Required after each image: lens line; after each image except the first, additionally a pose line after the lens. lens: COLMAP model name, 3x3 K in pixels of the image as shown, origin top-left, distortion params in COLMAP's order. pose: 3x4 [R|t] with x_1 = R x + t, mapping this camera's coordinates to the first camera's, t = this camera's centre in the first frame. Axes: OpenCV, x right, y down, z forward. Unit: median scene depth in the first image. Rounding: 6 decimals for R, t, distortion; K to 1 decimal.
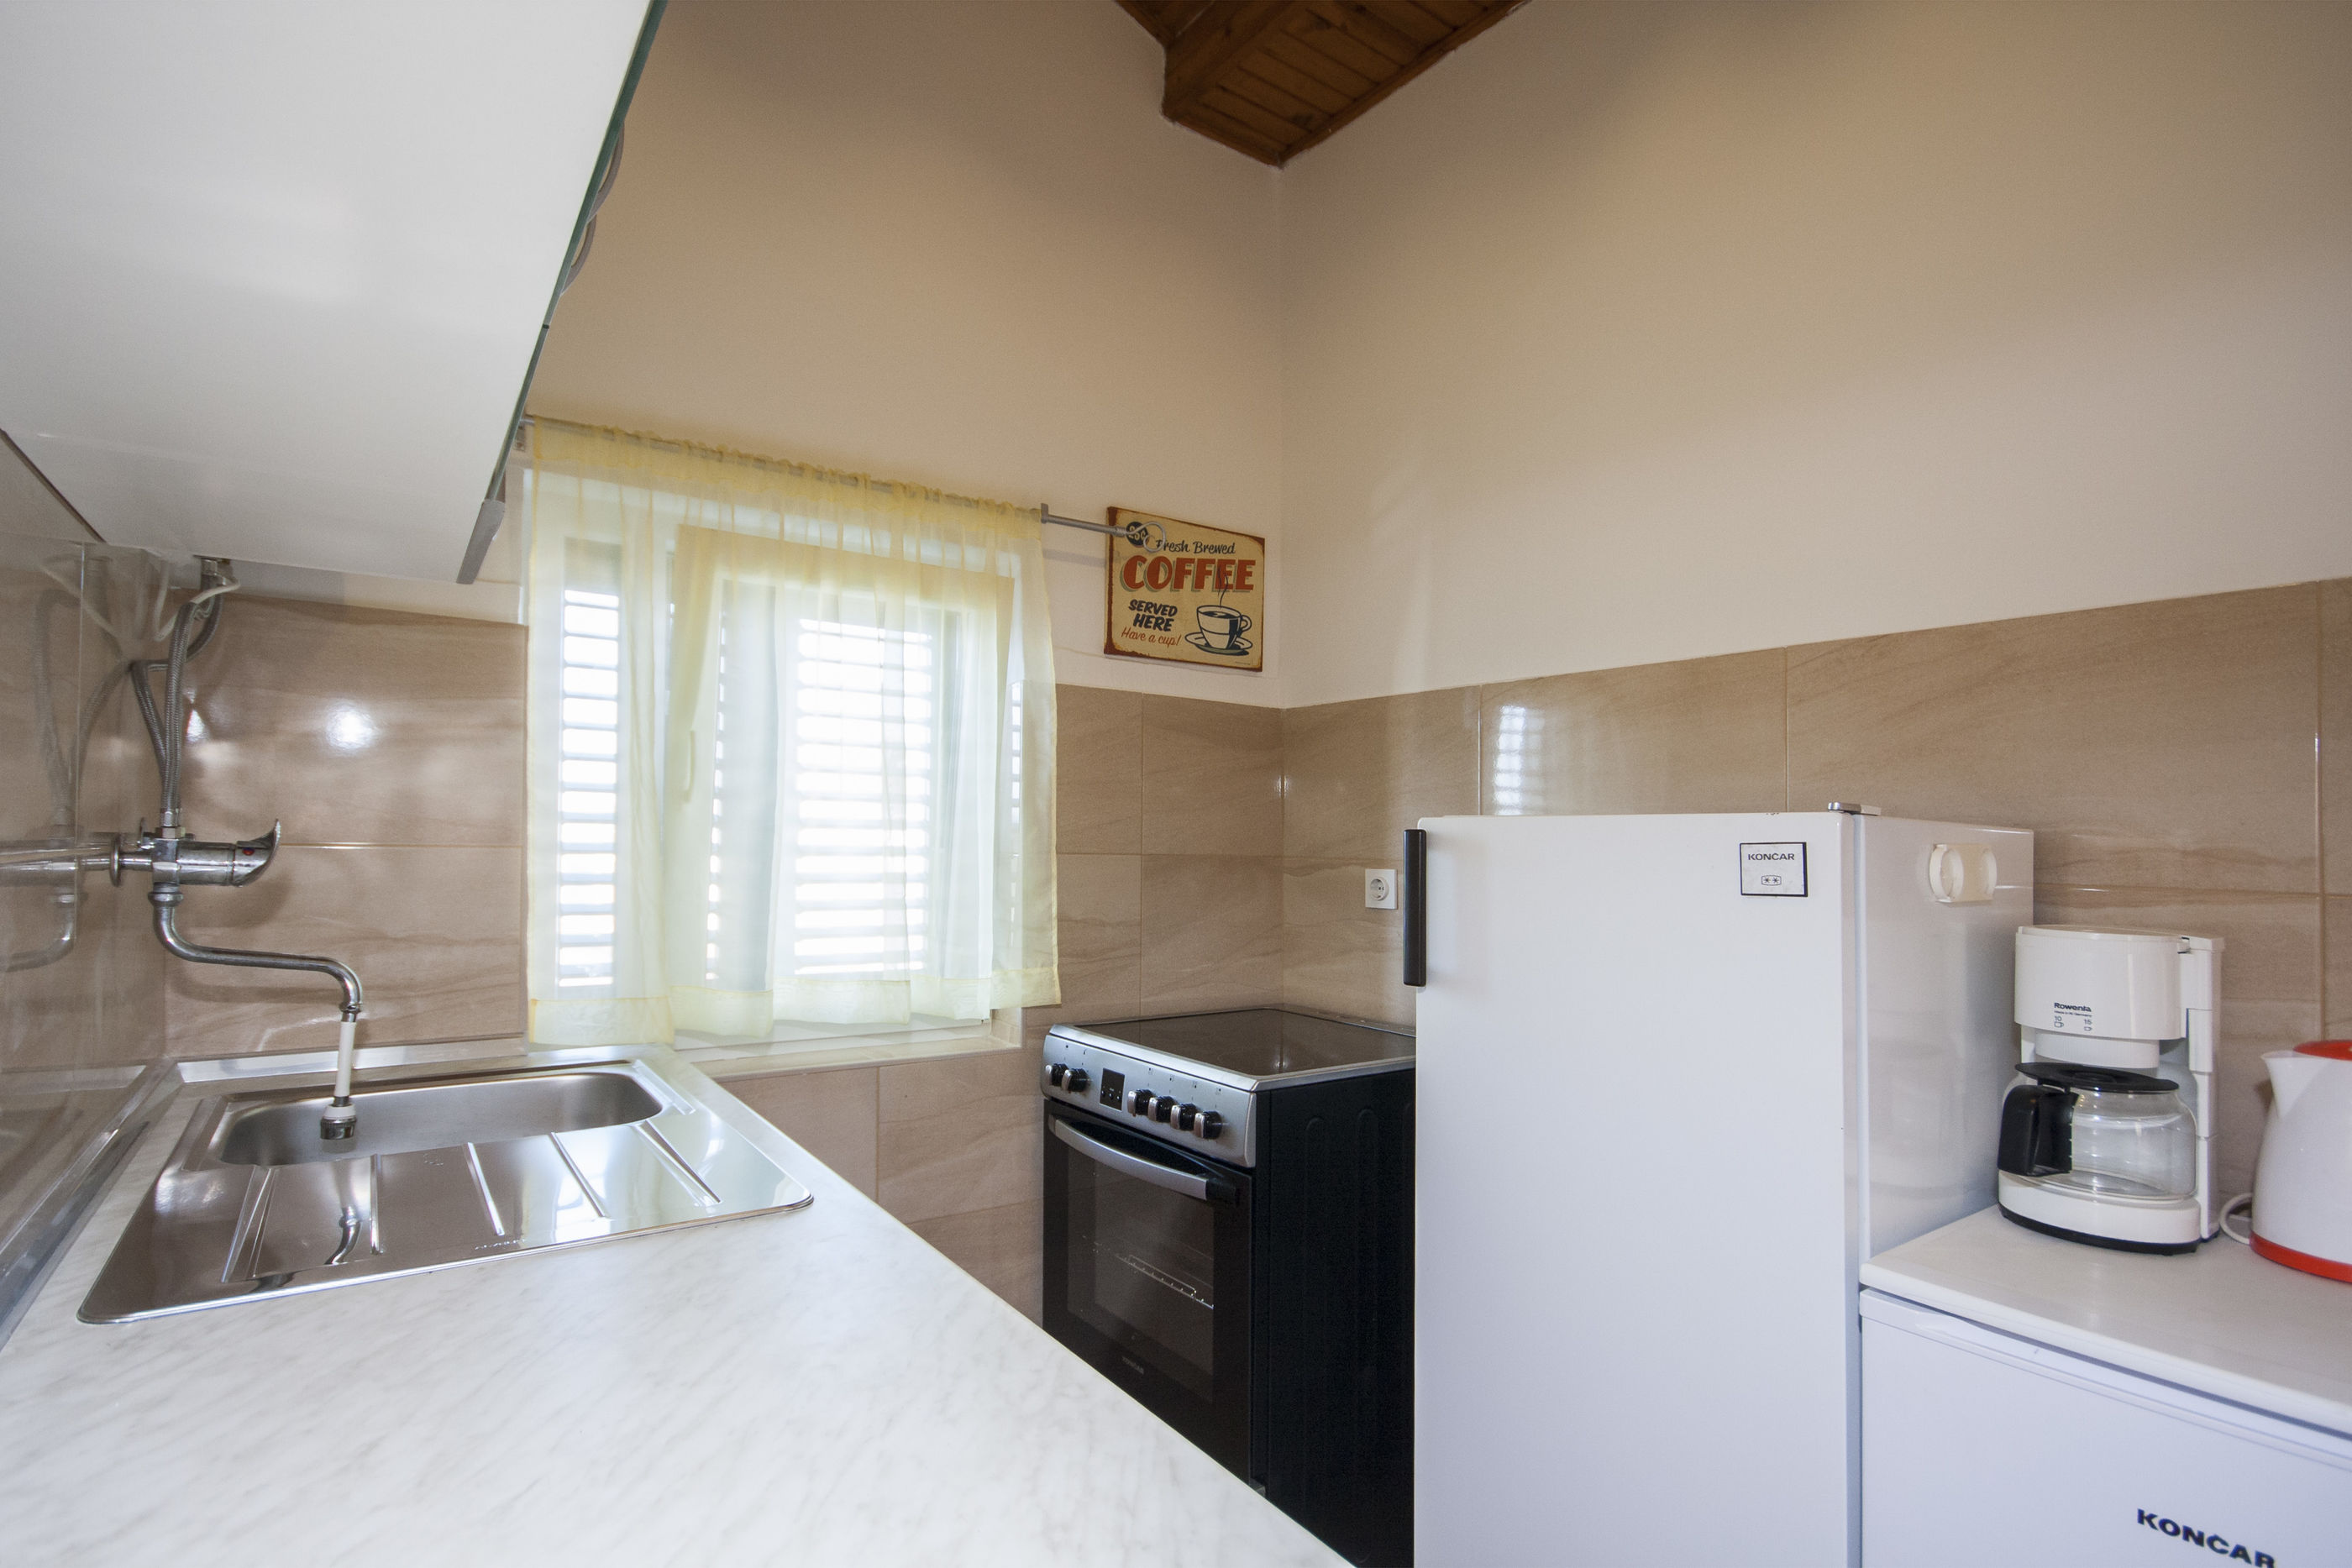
lens RADIAL K [[1152.2, 0, 1181.8], [0, 1152.2, 833.5], [0, 0, 1]] dist [-0.001211, -0.000333]
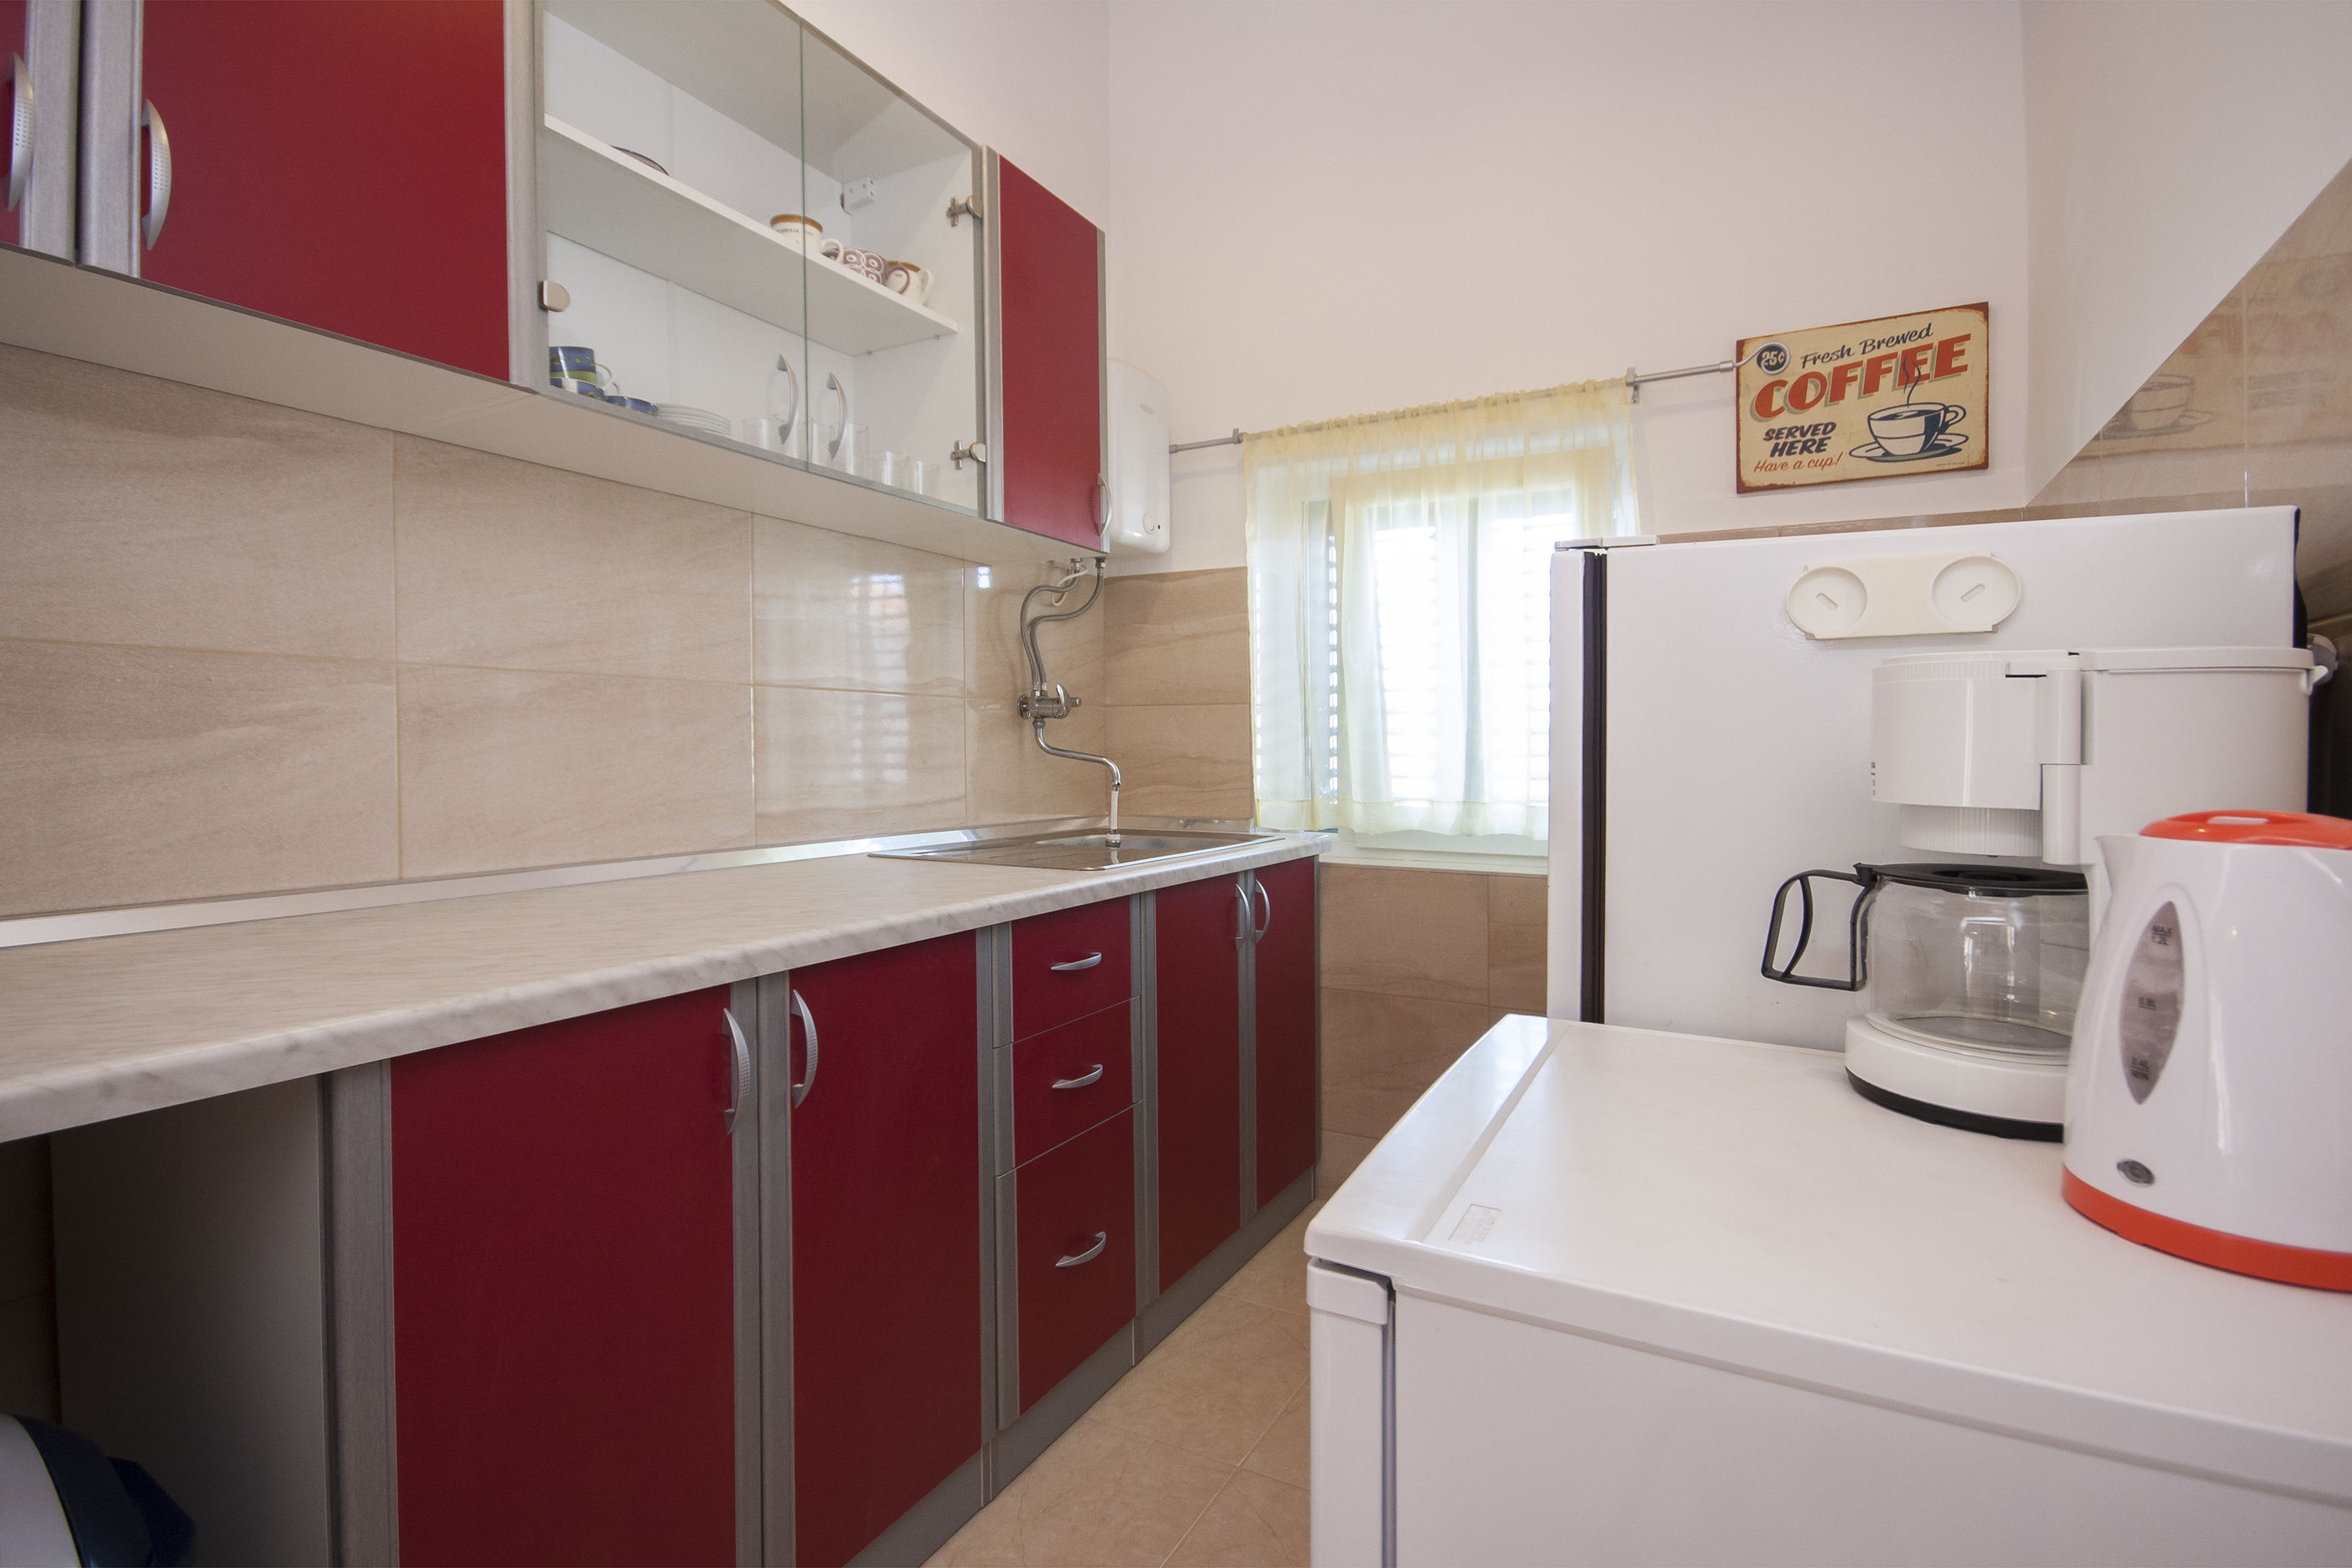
lens RADIAL K [[1144.9, 0, 1176.0], [0, 1144.9, 784.0], [0, 0, 1]] dist [-0.005931, -0.001581]
pose [[0.428721, 0.009750, -0.903384, 0.586066], [0.009756, 0.999833, 0.015421, 0.067767], [0.903384, -0.015425, 0.428555, 0.148240]]
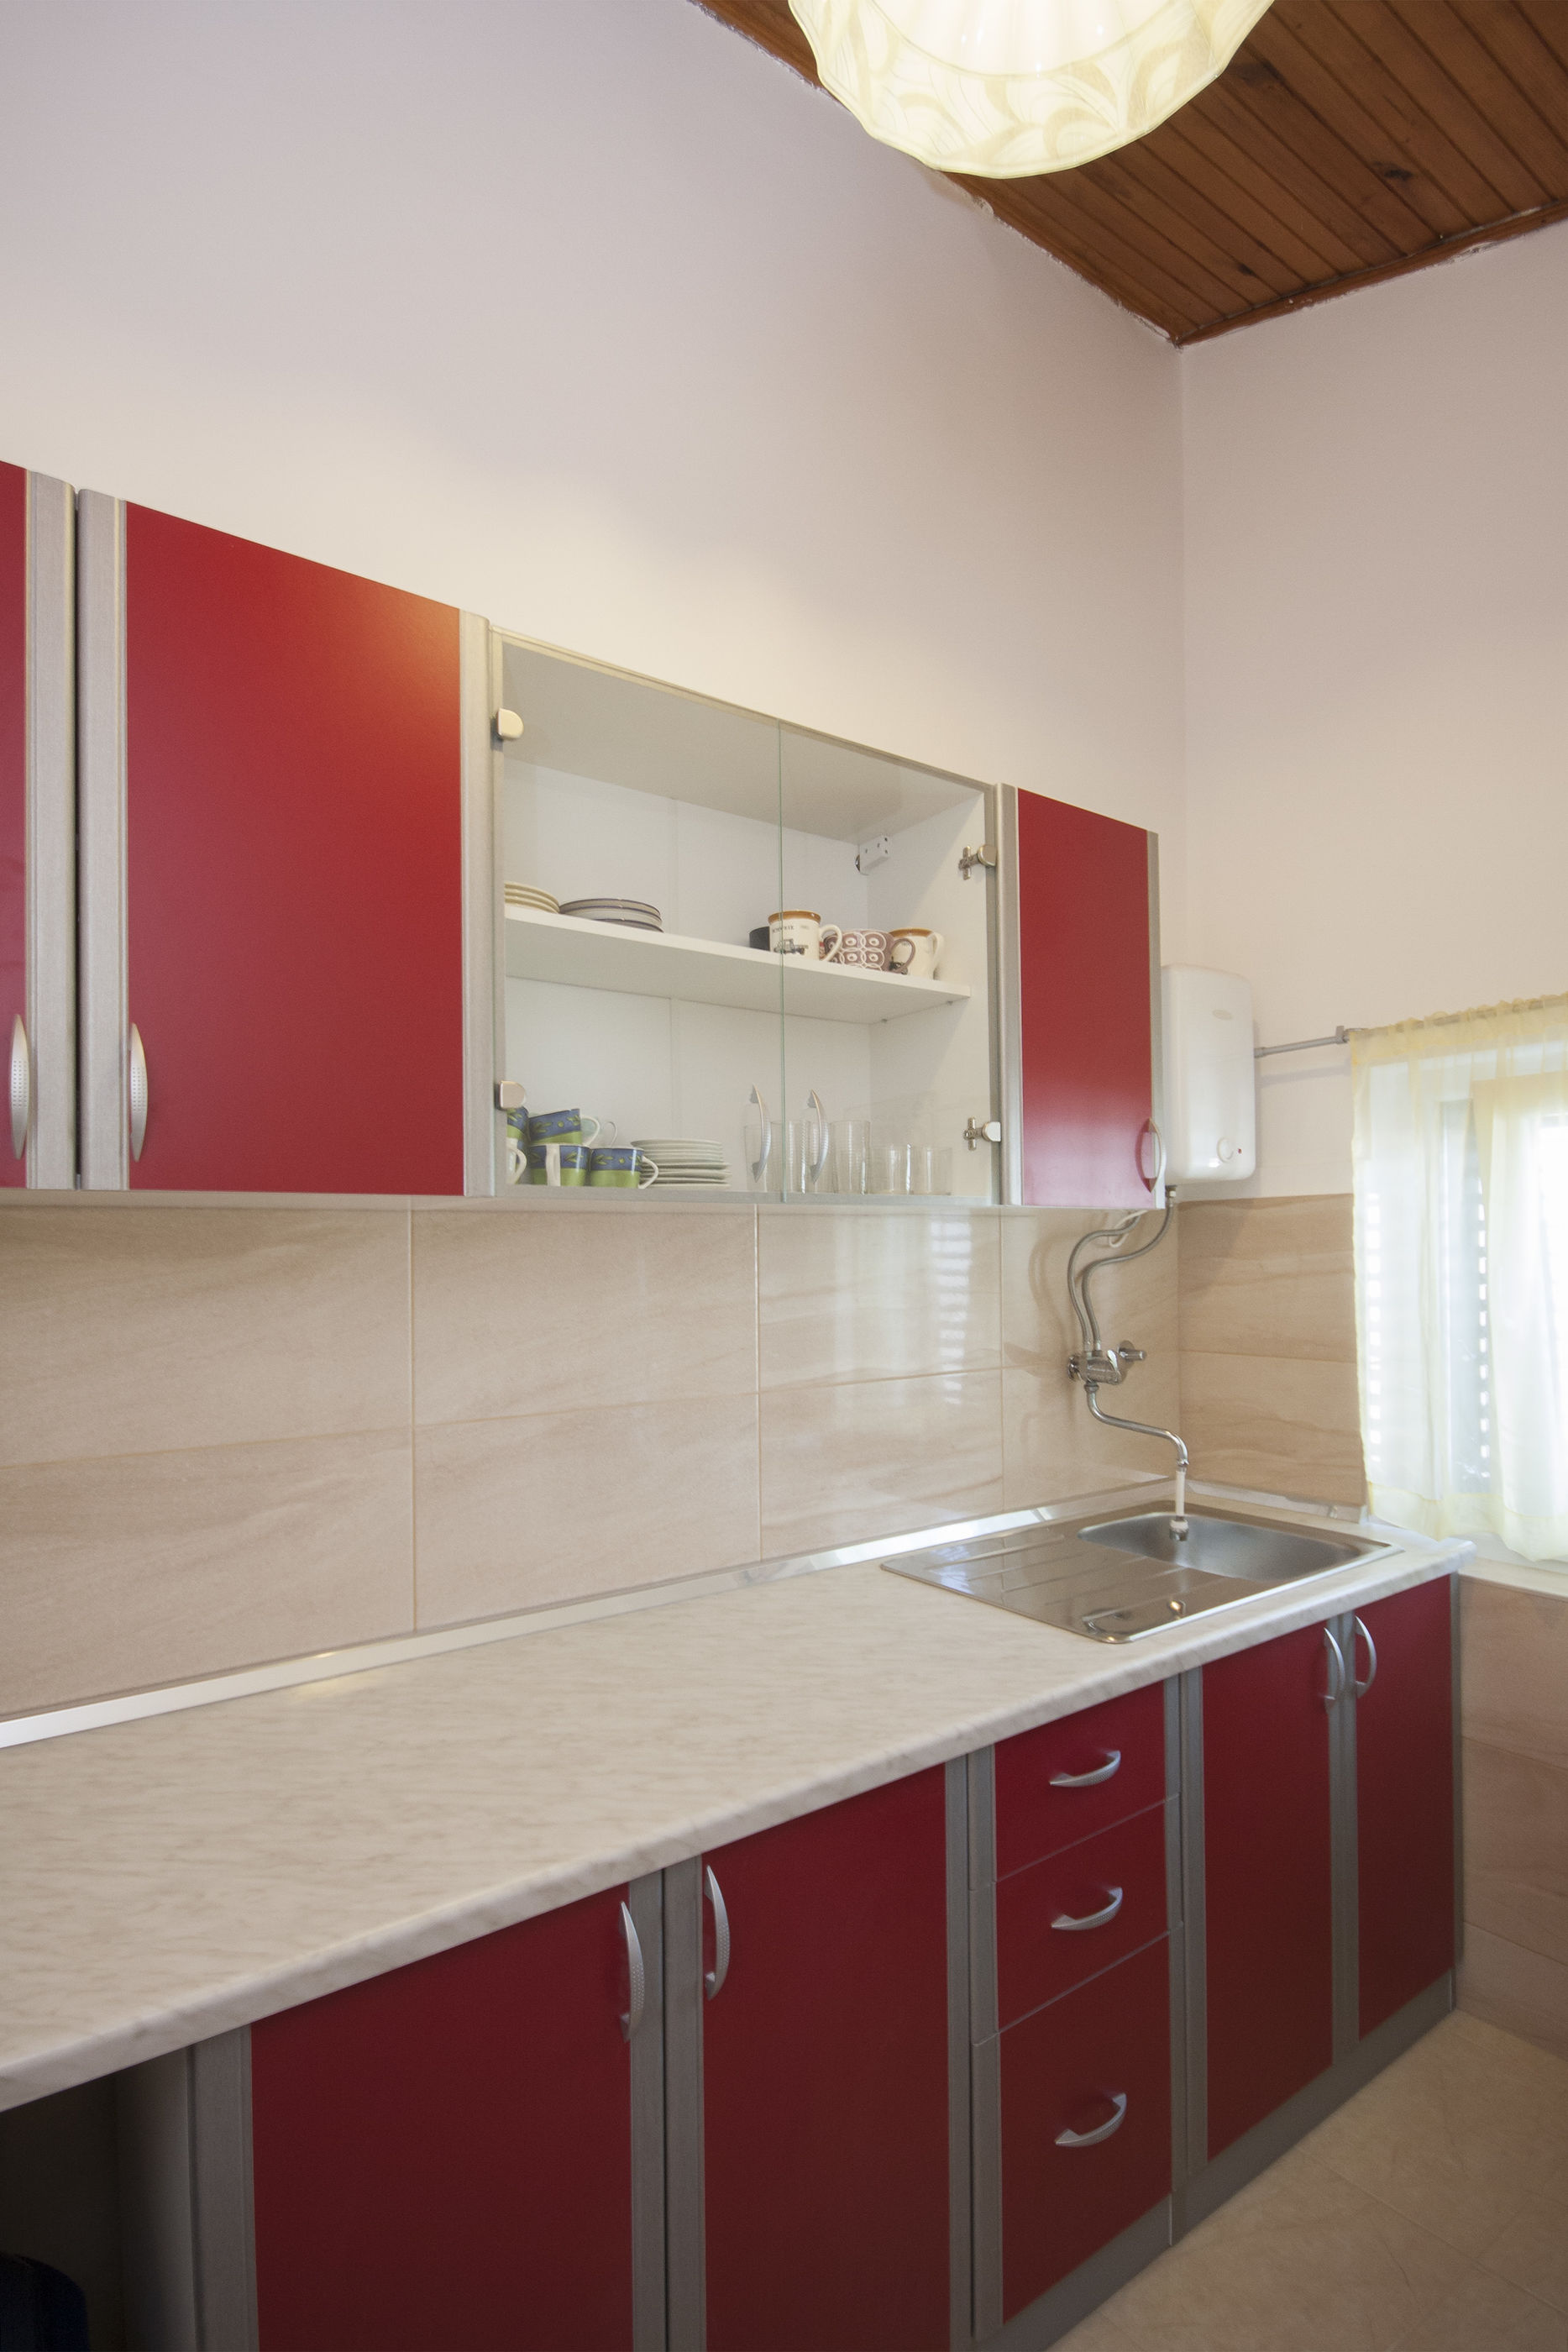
lens RADIAL K [[1144.9, 0, 788.1], [0, 1144.9, 1279.2], [0, 0, 1]] dist [-0.005931, -0.001581]
pose [[-0.005566, -0.002441, -0.999982, 0.511193], [0.015777, 0.999872, -0.002529, -0.063813], [0.999860, -0.015790, -0.005527, 0.247717]]
